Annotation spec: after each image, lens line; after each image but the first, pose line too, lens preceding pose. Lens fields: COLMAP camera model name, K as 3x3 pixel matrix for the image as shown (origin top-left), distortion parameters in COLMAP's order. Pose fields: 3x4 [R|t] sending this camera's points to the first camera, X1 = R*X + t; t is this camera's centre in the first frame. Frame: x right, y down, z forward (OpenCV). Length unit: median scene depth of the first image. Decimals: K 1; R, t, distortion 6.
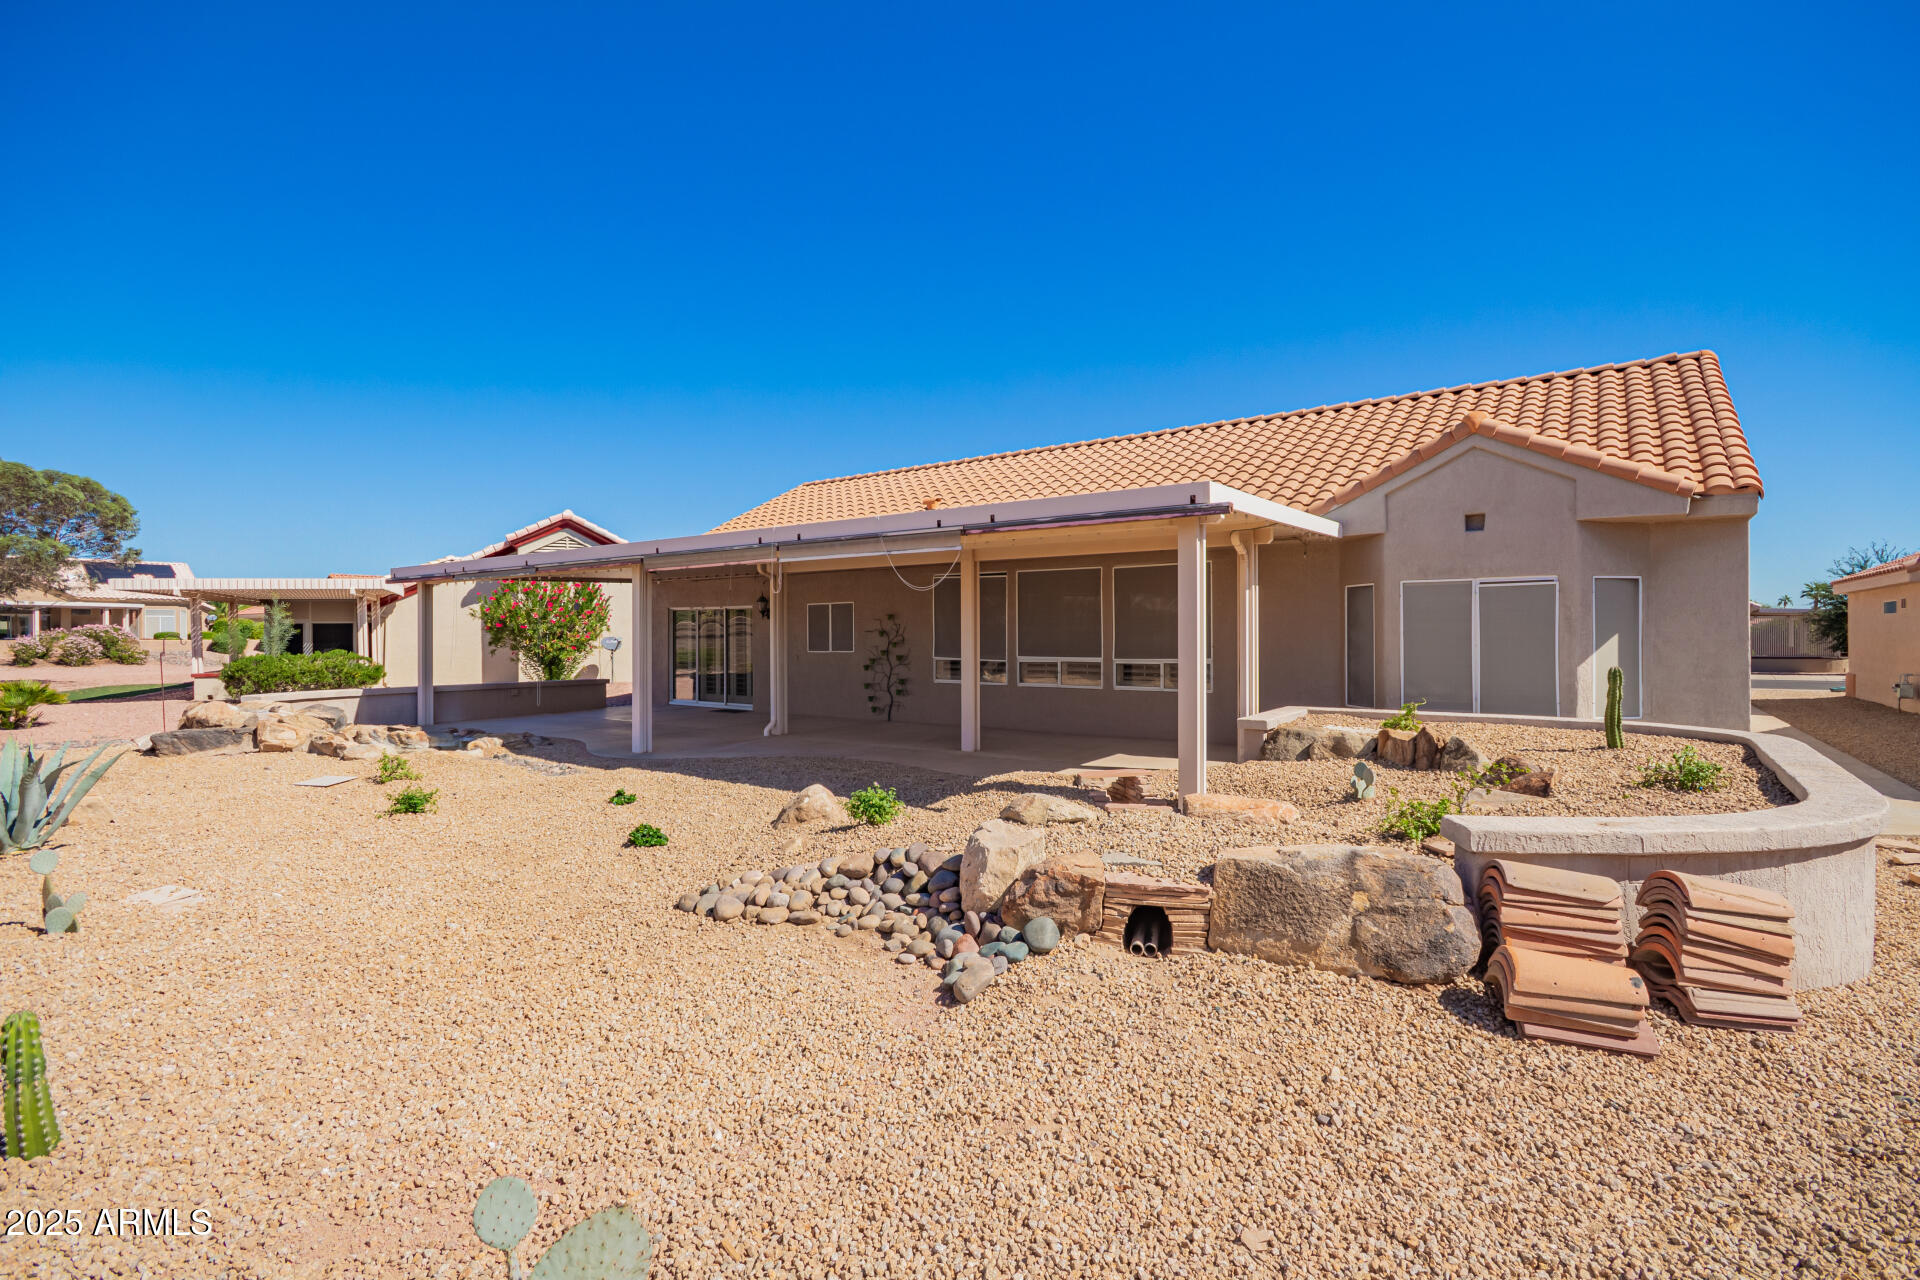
lens RADIAL K [[884.6, 0, 967.7], [0, 884.6, 636.9], [0, 0, 1]] dist [-0.003101, -0.004379]
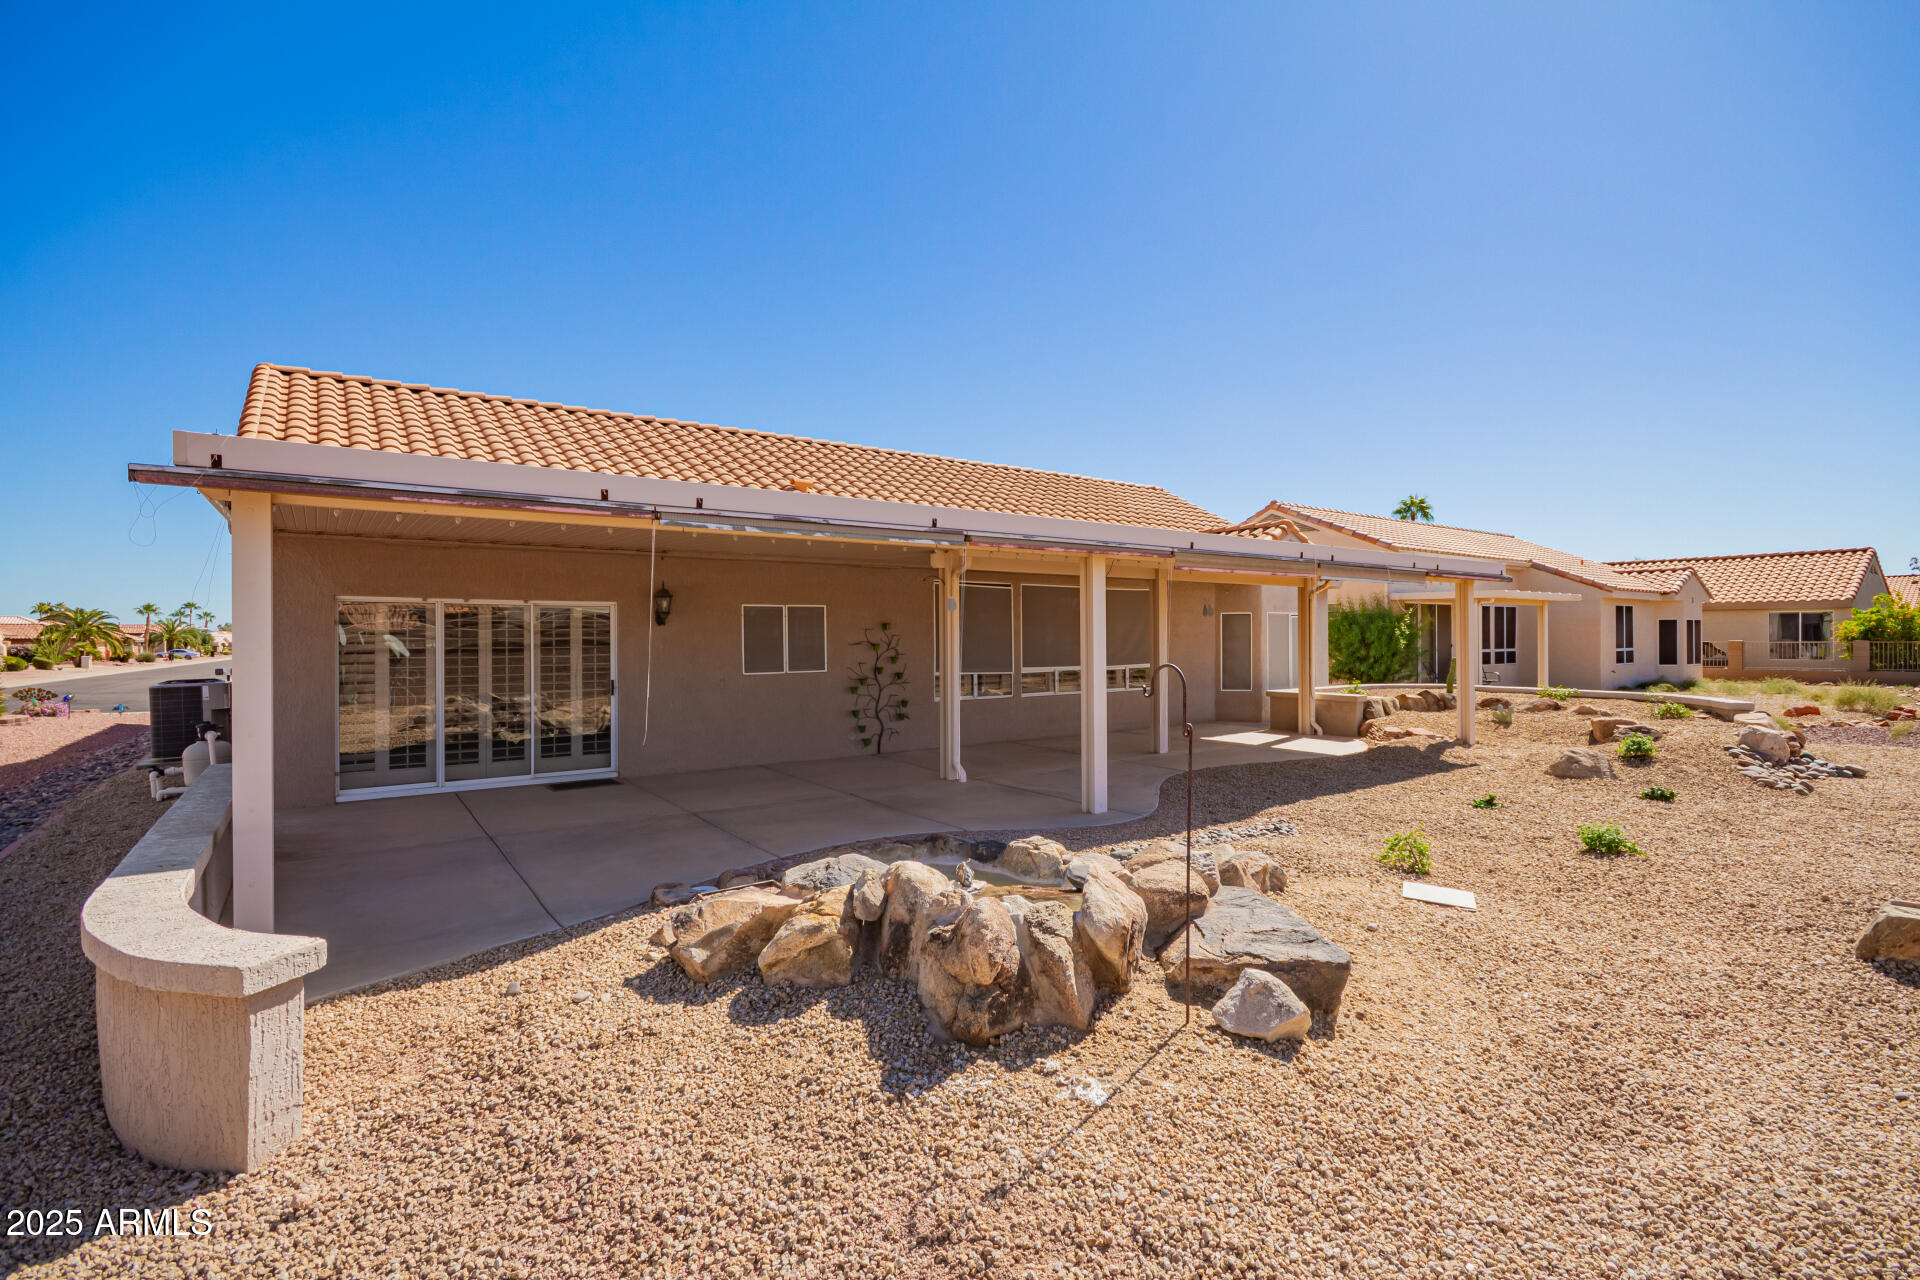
lens RADIAL K [[884.6, 0, 969.7], [0, 884.6, 638.7], [0, 0, 1]] dist [-0.003101, -0.004379]
pose [[0.321512, 0.001127, 0.946905, -0.833336], [0.004435, 0.999987, -0.002697, -0.008440], [-0.946895, 0.005067, 0.321502, 0.656985]]
